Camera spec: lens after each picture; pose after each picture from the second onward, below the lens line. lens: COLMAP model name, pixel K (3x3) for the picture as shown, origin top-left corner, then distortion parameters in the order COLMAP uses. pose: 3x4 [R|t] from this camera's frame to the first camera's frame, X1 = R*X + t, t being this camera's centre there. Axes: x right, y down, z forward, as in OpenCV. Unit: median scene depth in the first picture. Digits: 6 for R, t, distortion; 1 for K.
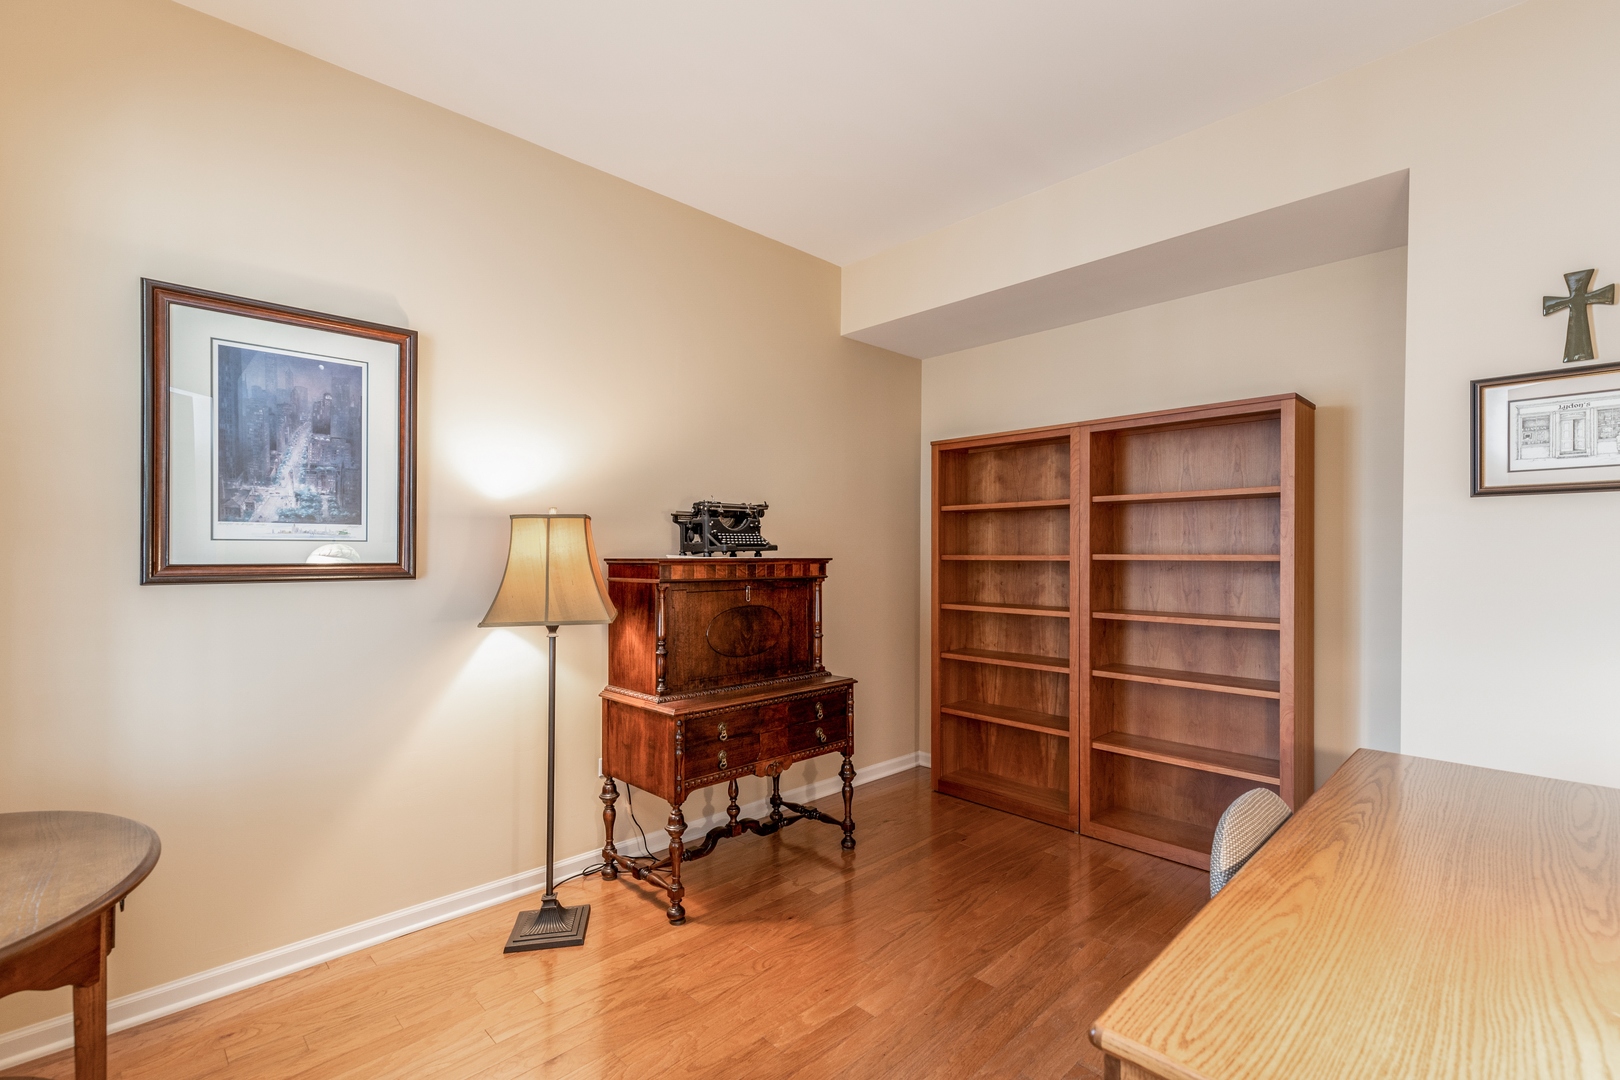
lens RADIAL K [[735.0, 0, 813.5], [0, 735.0, 555.8], [0, 0, 1]] dist [0.005090, 0.001766]
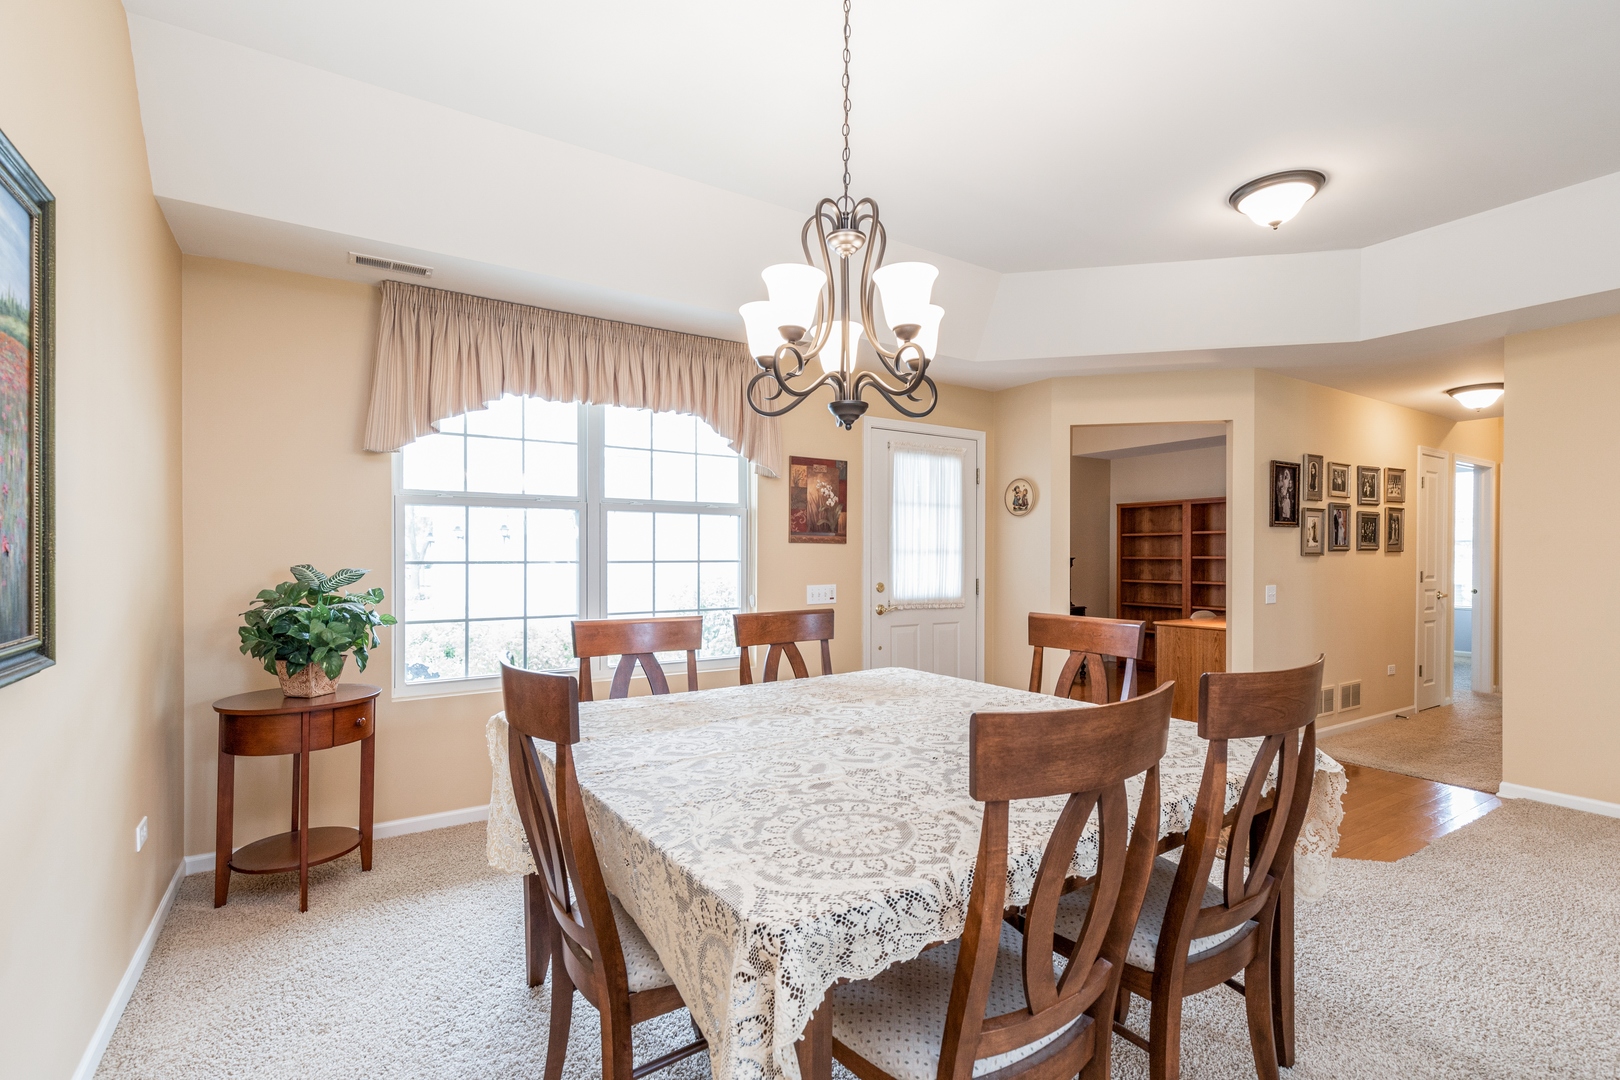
lens RADIAL K [[735.0, 0, 802.5], [0, 735.0, 551.3], [0, 0, 1]] dist [0.005090, 0.001766]
pose [[0.975546, -0.001210, -0.219793, -0.270584], [-0.000858, 0.999956, -0.009313, 0.004682], [0.219795, 0.009274, 0.975502, -1.337047]]
